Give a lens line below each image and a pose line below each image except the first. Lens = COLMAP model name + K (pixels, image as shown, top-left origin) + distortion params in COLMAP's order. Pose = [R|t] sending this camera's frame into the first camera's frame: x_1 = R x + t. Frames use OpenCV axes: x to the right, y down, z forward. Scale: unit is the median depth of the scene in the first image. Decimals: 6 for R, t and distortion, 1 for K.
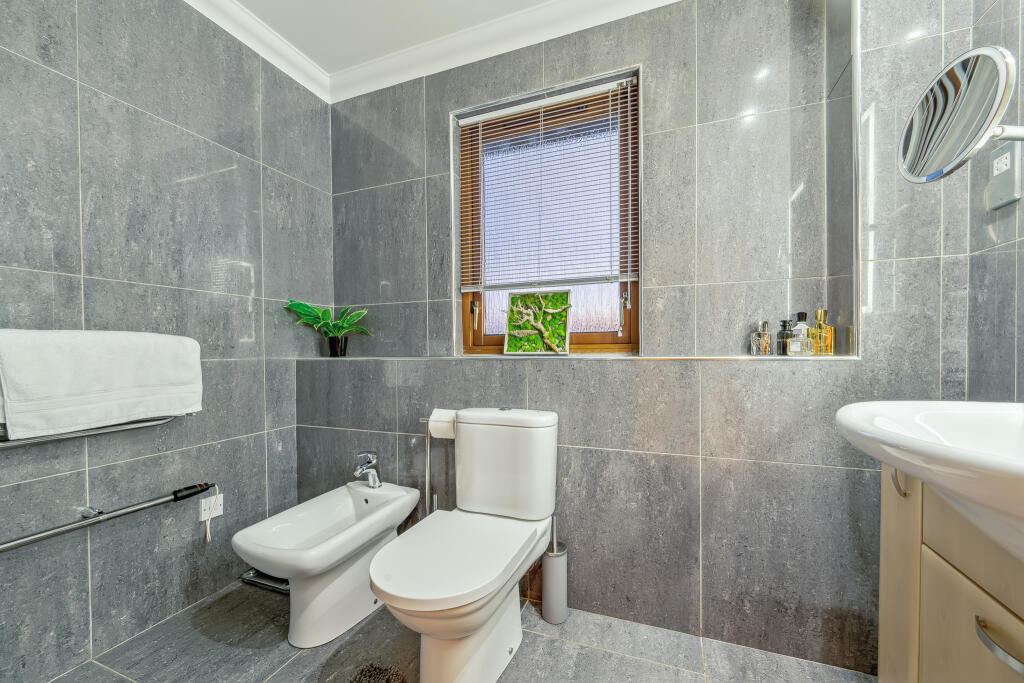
lens RADIAL K [[401.5, 0, 513.7], [0, 401.5, 350.6], [0, 0, 1]] dist [0.000200, 0.000024]
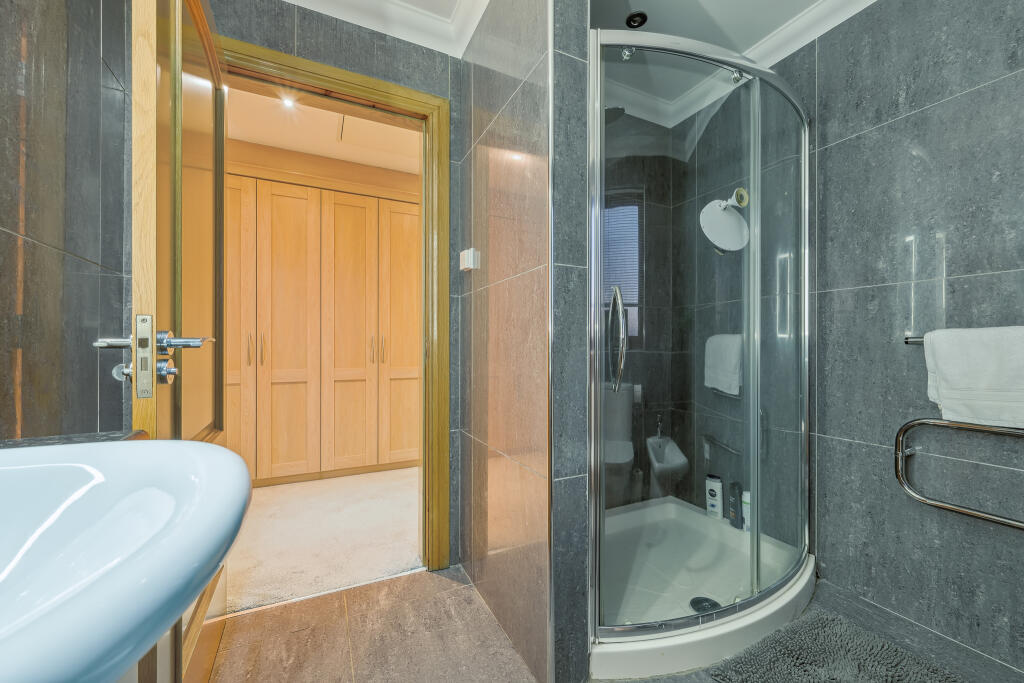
lens RADIAL K [[401.5, 0, 510.3], [0, 401.5, 344.5], [0, 0, 1]] dist [0.000200, 0.000024]
pose [[-0.667761, 0.001299, -0.744375, 0.495797], [0.000130, 0.999999, 0.001629, -0.007896], [0.744376, 0.000991, -0.667760, 0.763635]]
